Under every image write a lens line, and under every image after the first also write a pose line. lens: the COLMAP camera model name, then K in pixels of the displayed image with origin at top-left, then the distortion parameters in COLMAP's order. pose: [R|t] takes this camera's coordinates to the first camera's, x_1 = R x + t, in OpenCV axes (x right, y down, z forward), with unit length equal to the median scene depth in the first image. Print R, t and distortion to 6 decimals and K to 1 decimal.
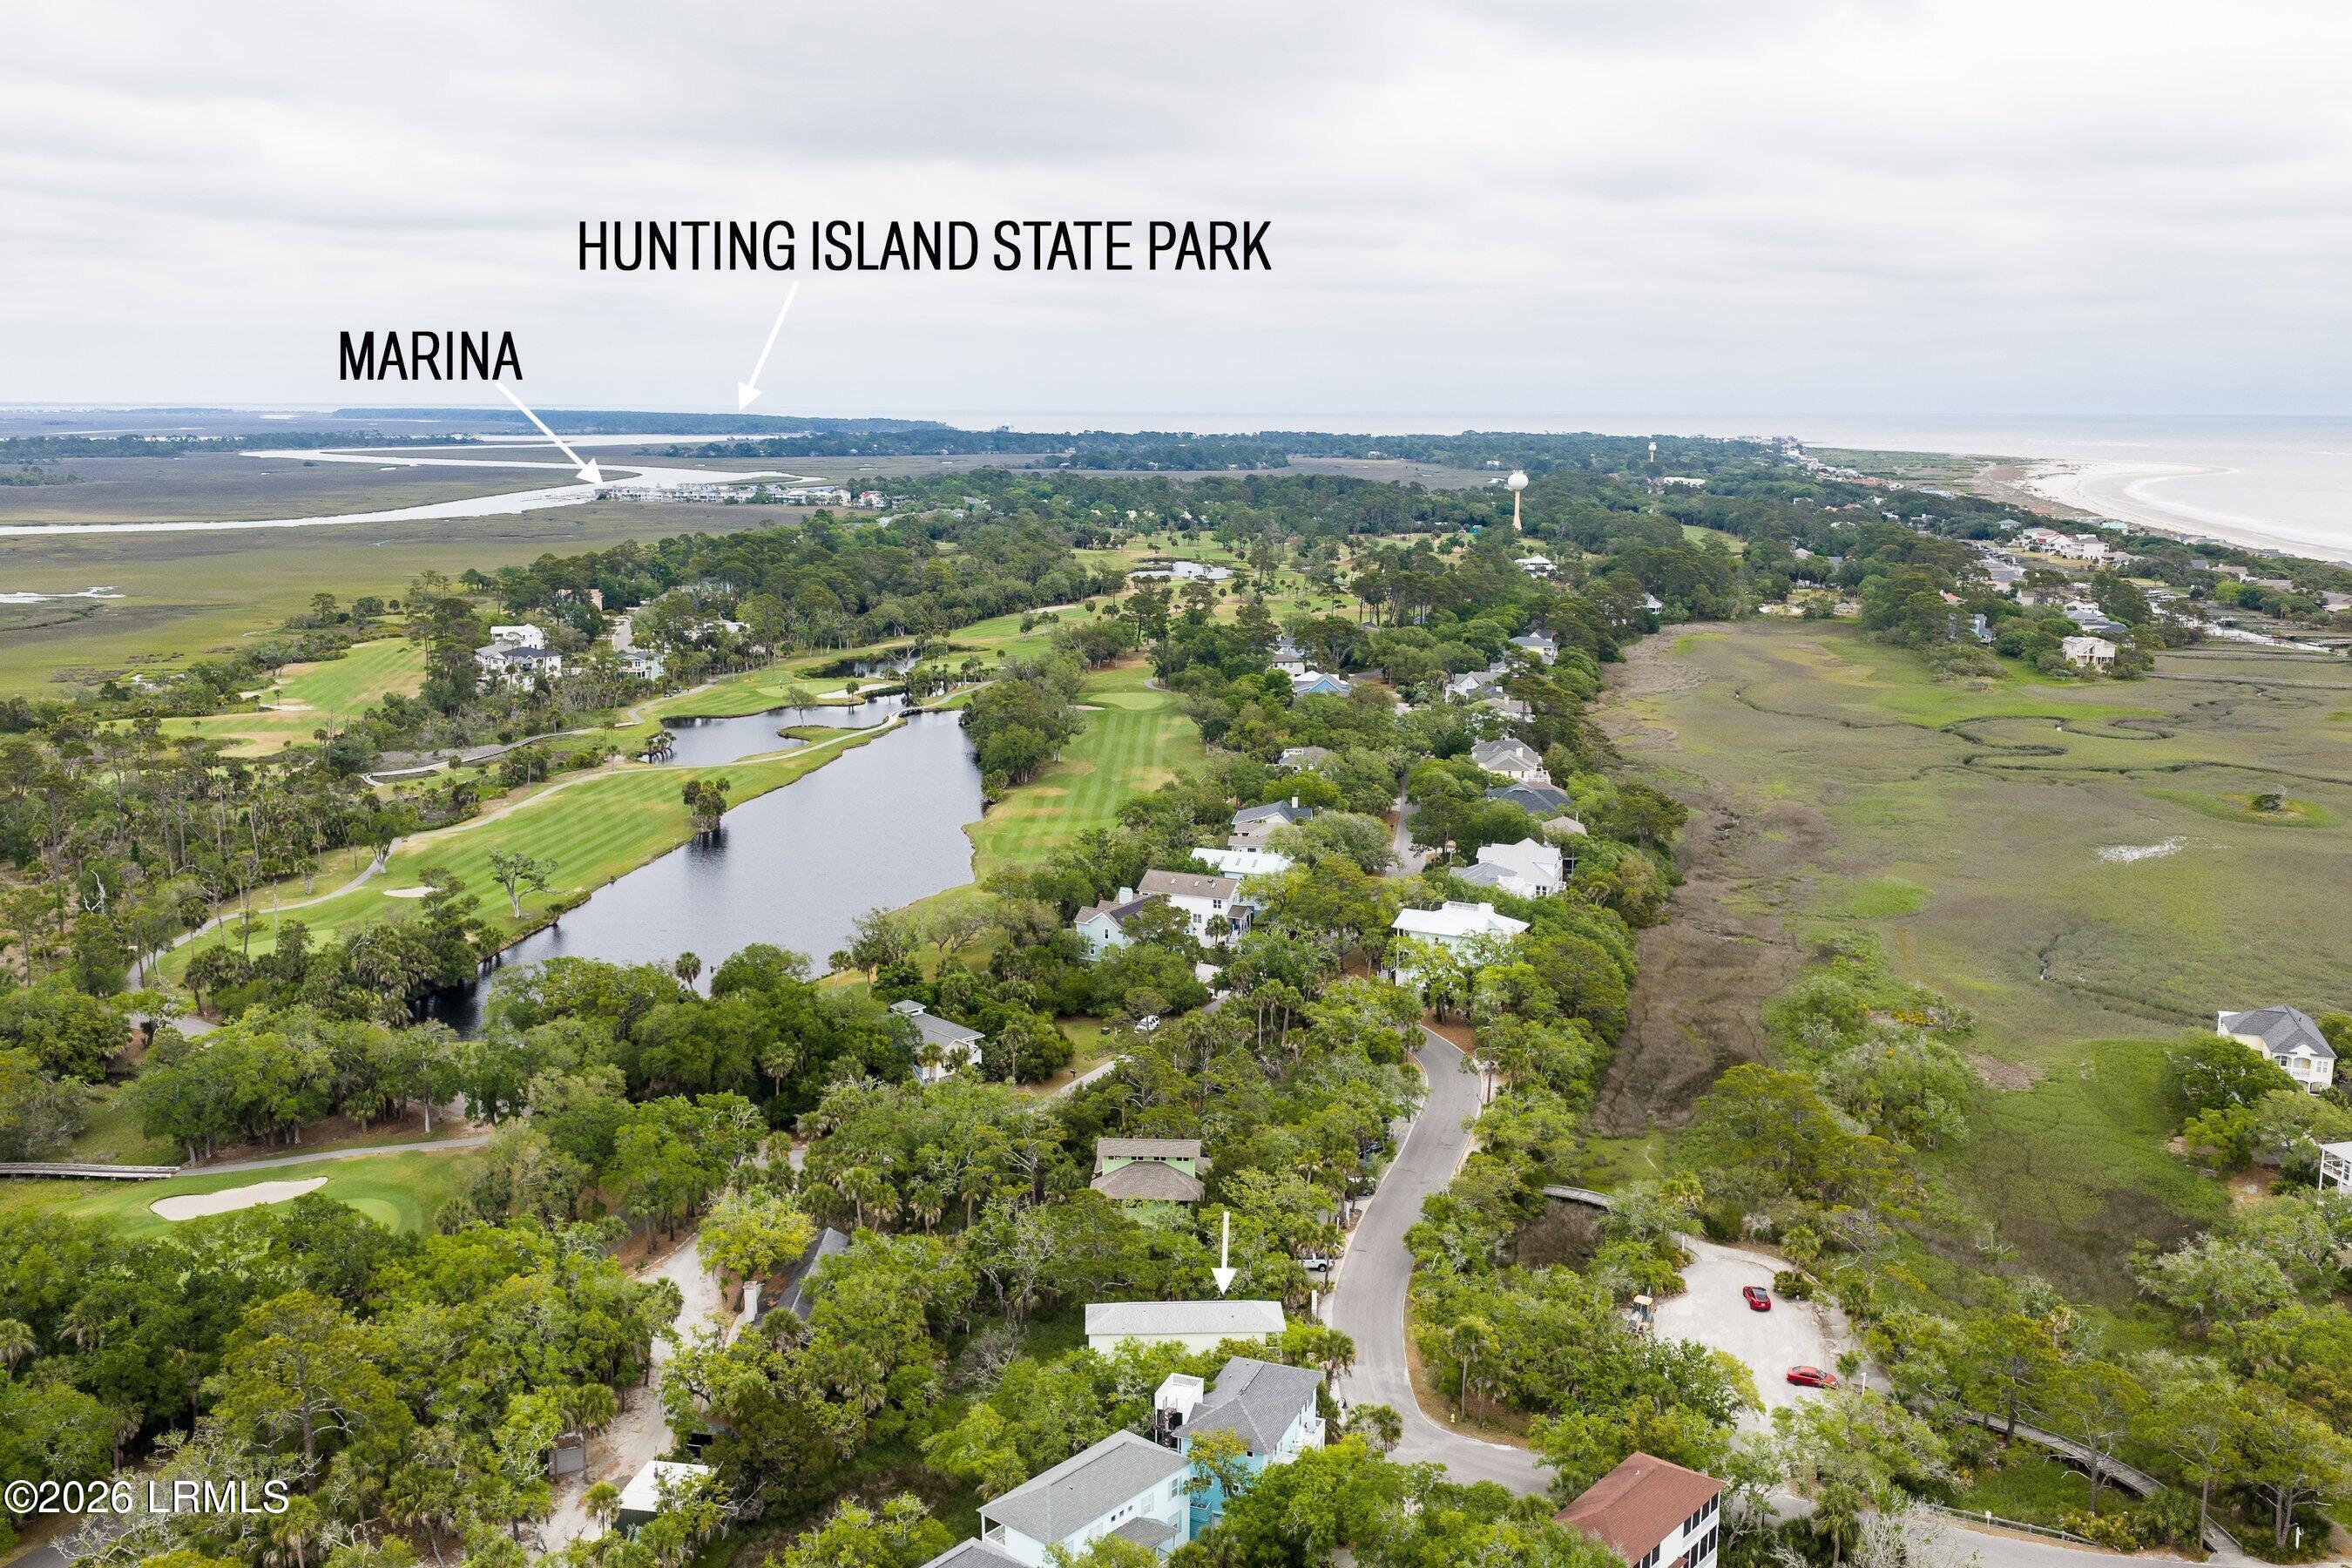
lens RADIAL K [[2059.8, 0, 1187.5], [0, 2059.8, 783.6], [0, 0, 1]] dist [0.036165, -0.081180]
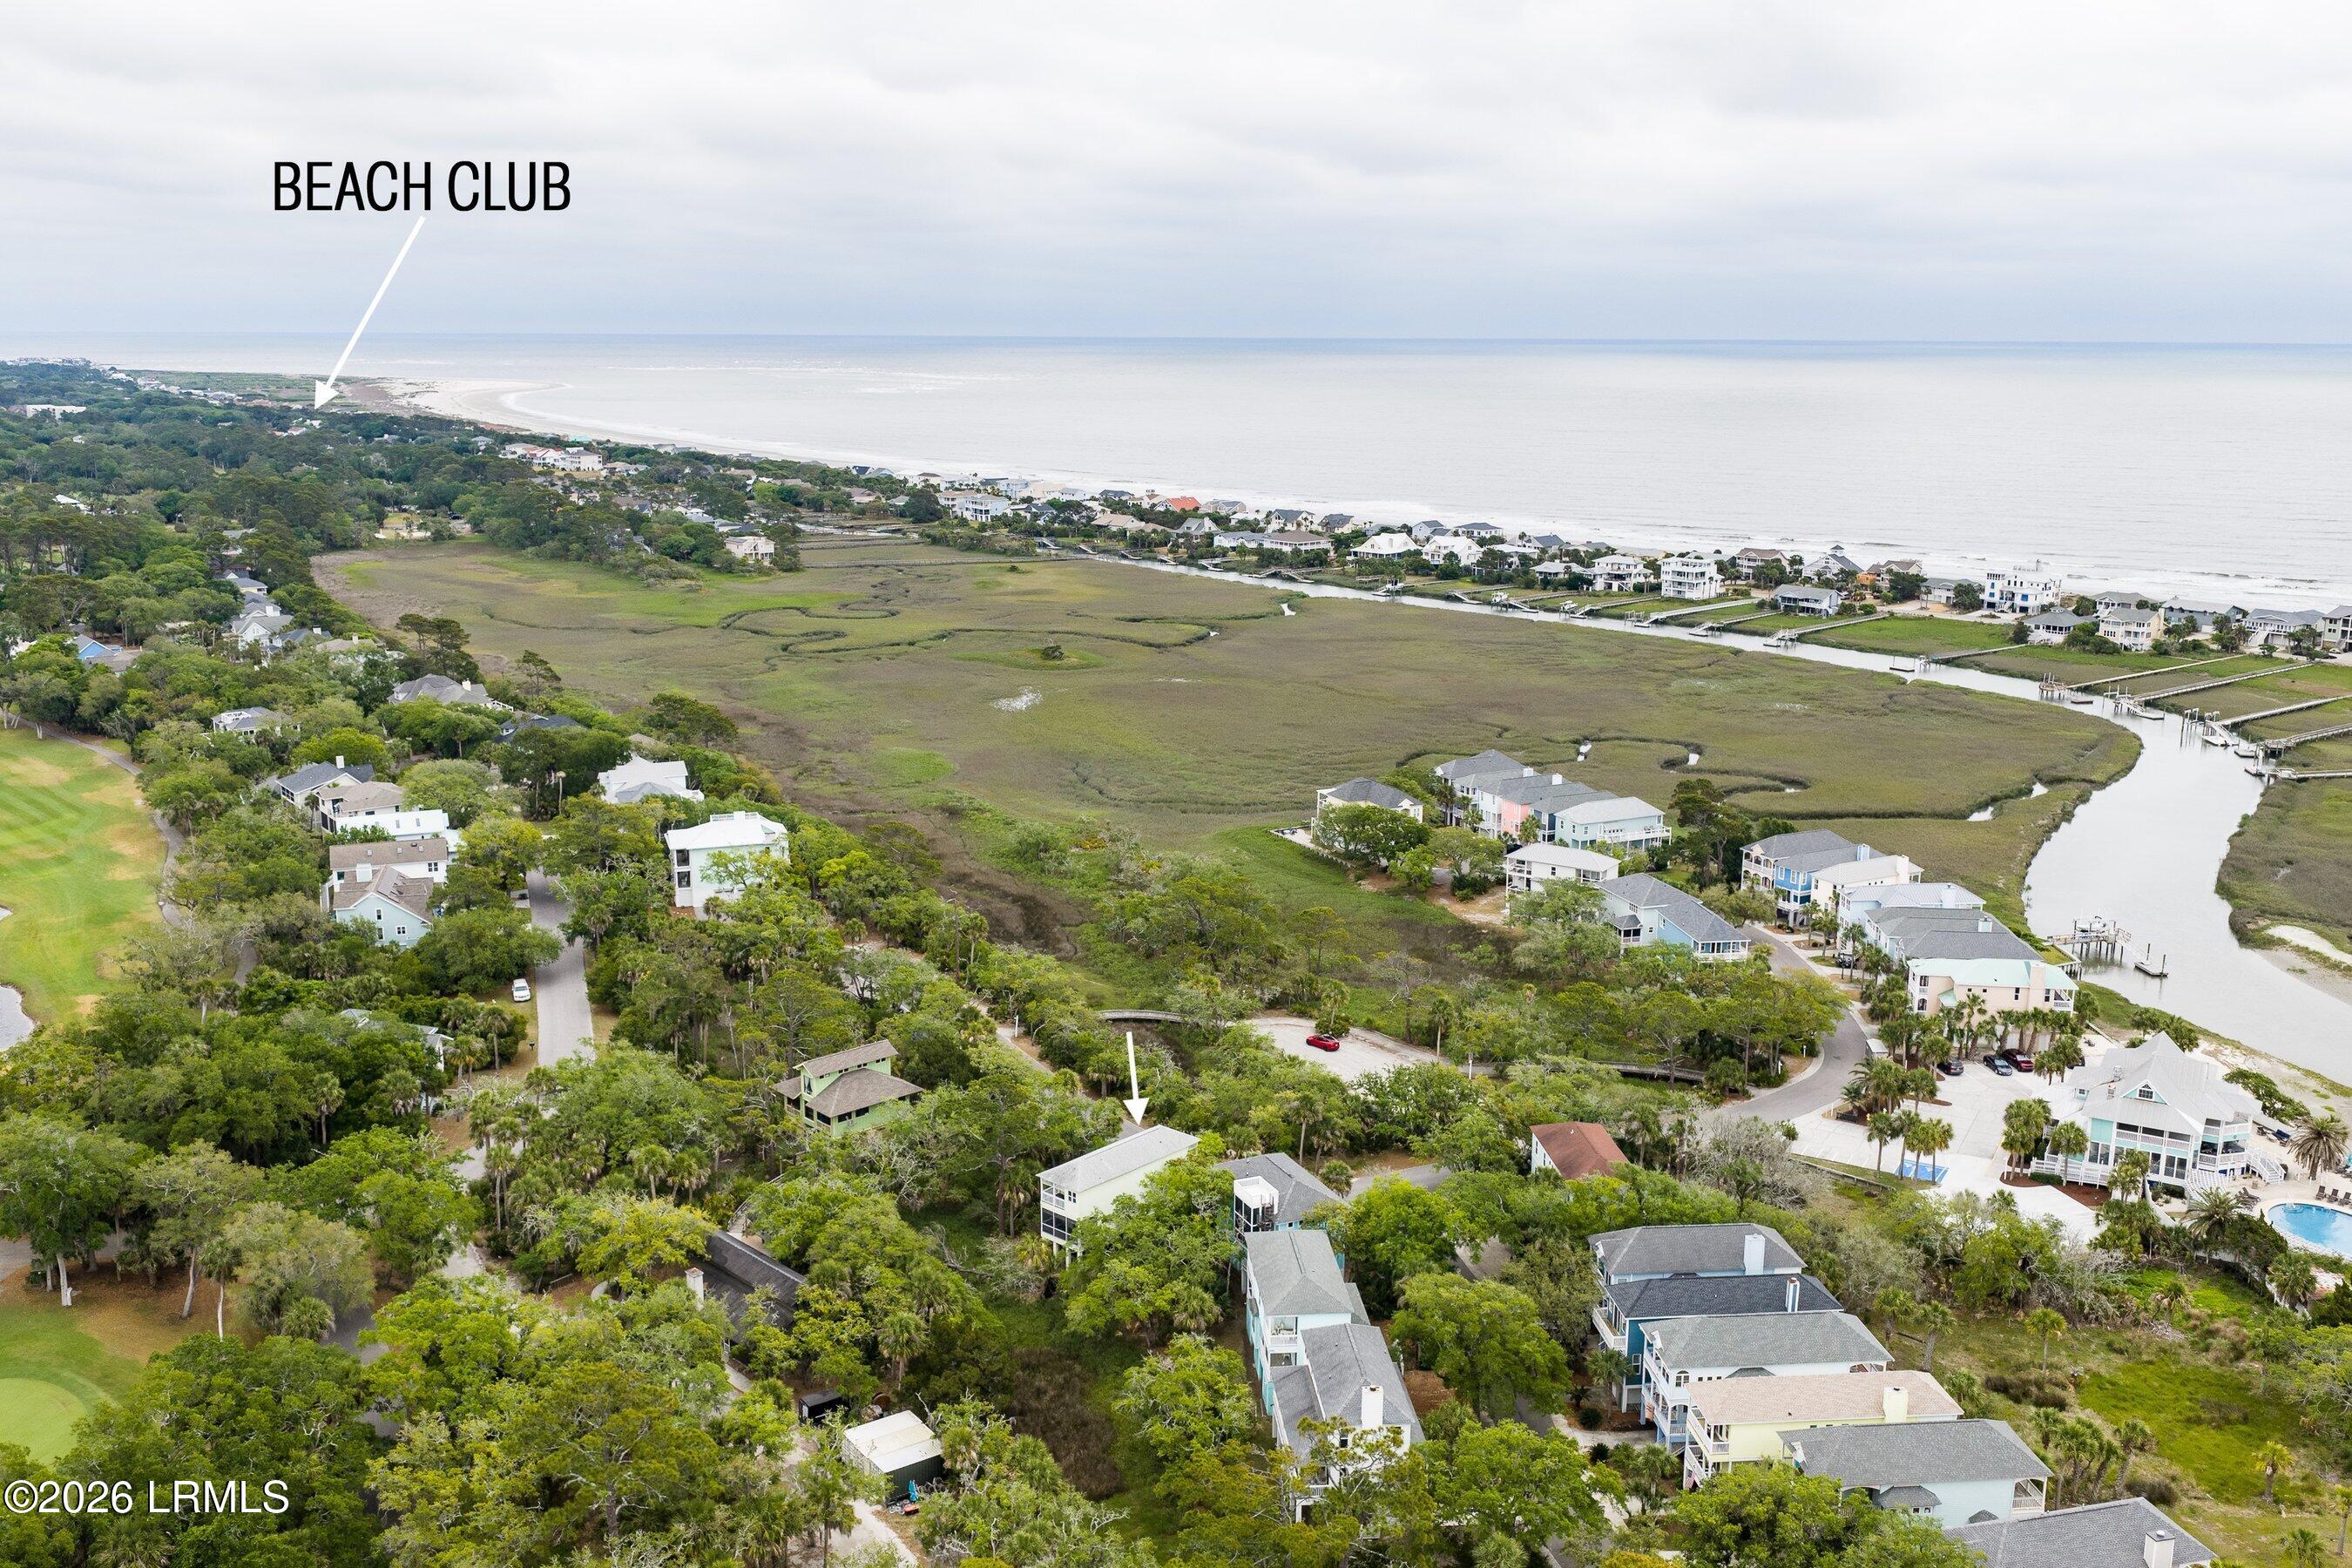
lens RADIAL K [[2059.8, 0, 1187.5], [0, 2059.8, 783.6], [0, 0, 1]] dist [0.036165, -0.081180]
pose [[0.702444, -0.154094, 0.694858, -0.175983], [0.127739, 0.987724, 0.089907, -0.008594], [-0.700183, 0.025605, 0.713505, 0.043738]]
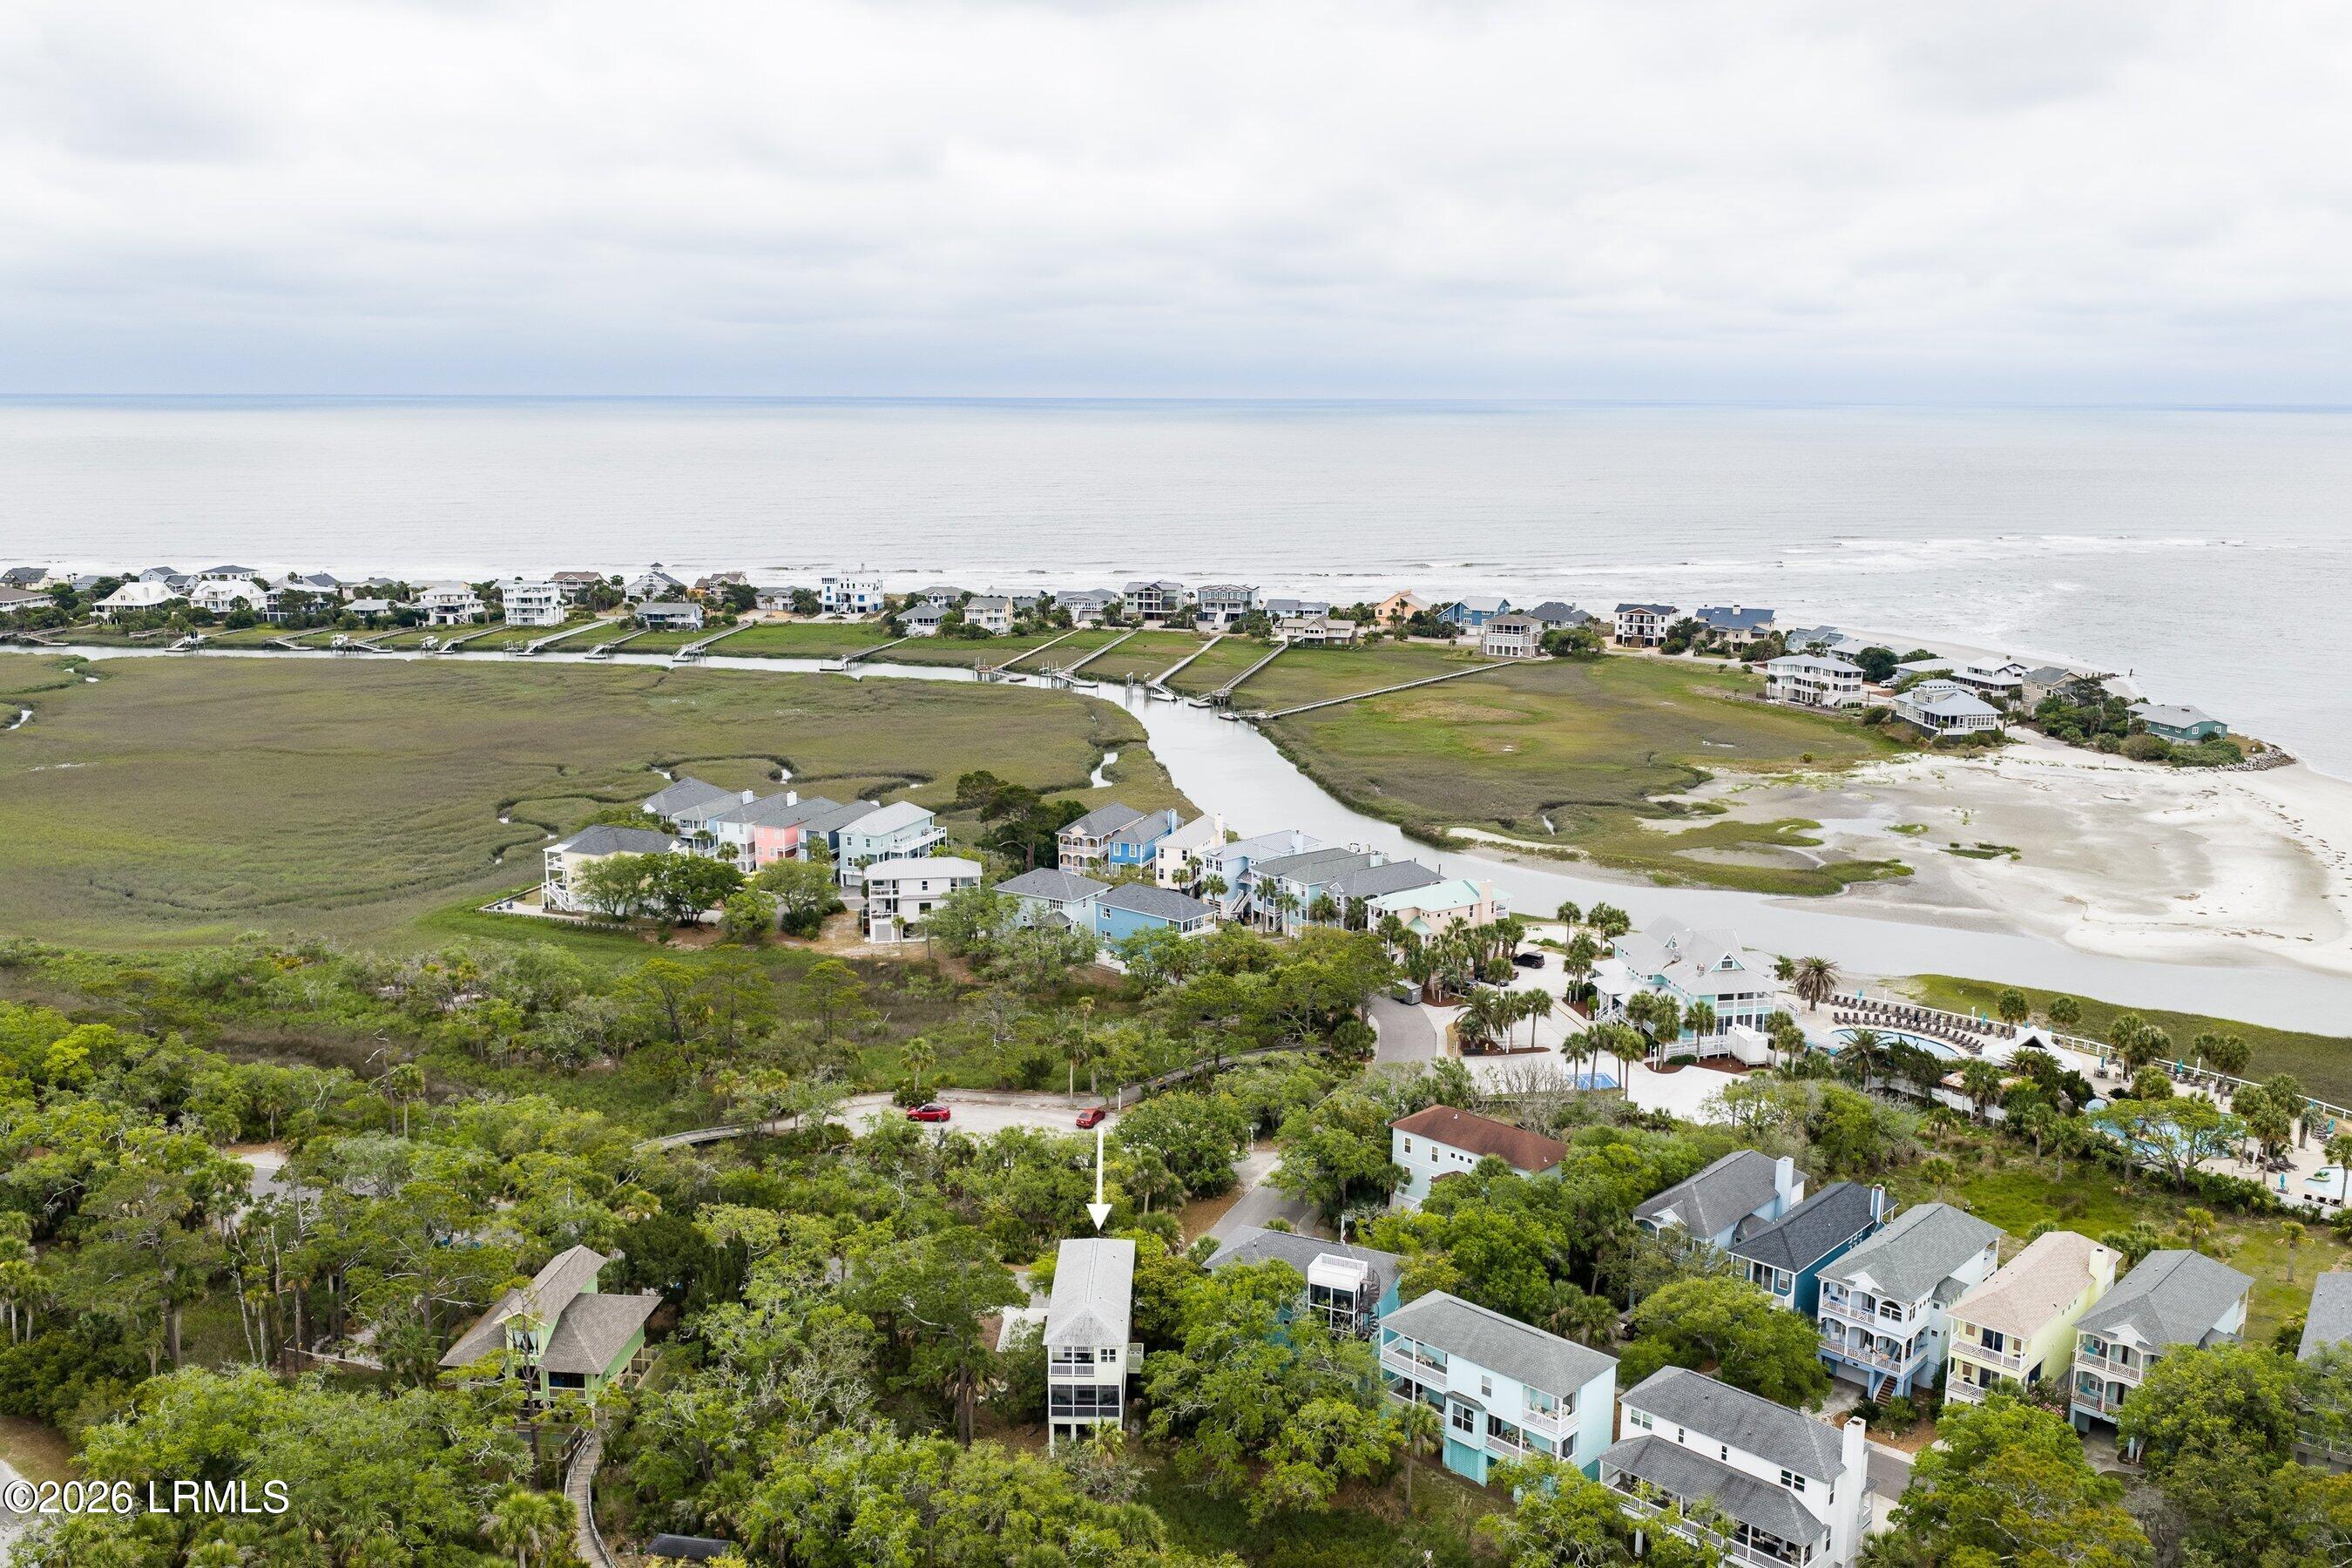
lens RADIAL K [[1965.4, 0, 1181.0], [0, 1965.4, 759.7], [0, 0, 1]] dist [0.036158, -0.074743]
pose [[0.056152, -0.187588, 0.980641, -0.185523], [0.177915, 0.968351, 0.175050, -0.021803], [-0.982442, 0.164641, 0.087750, 0.210810]]
